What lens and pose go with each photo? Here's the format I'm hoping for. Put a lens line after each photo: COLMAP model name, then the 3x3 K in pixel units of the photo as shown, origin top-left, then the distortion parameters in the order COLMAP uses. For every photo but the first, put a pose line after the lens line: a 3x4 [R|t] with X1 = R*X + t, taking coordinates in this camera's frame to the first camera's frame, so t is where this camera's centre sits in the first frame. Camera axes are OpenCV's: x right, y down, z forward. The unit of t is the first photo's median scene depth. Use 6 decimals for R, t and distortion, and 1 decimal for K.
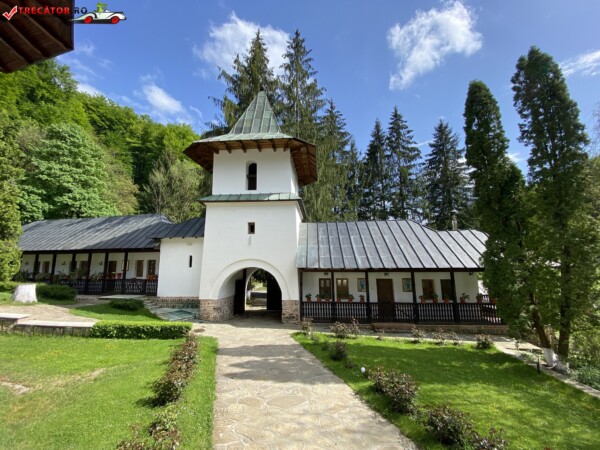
lens RADIAL K [[243.2, 0, 298.7], [0, 243.2, 225.4], [0, 0, 1]] dist [0.037254, -0.030114]
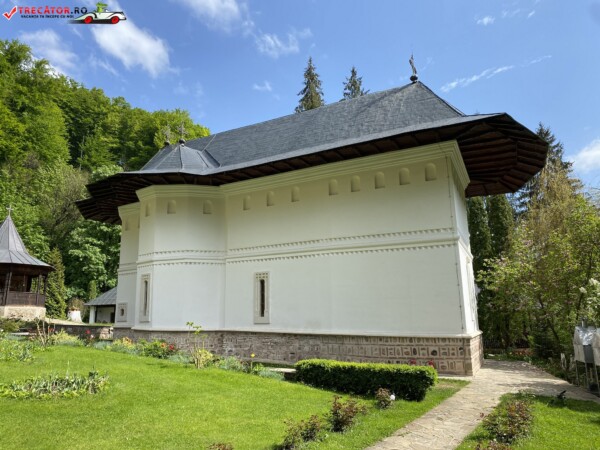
lens RADIAL K [[460.4, 0, 294.2], [0, 460.4, 224.1], [0, 0, 1]] dist [0.022001, -0.011995]
pose [[0.993328, -0.031817, -0.110844, -0.036430], [0.026610, 0.998486, -0.048138, -0.067727], [0.112208, 0.044868, 0.992671, -0.519408]]
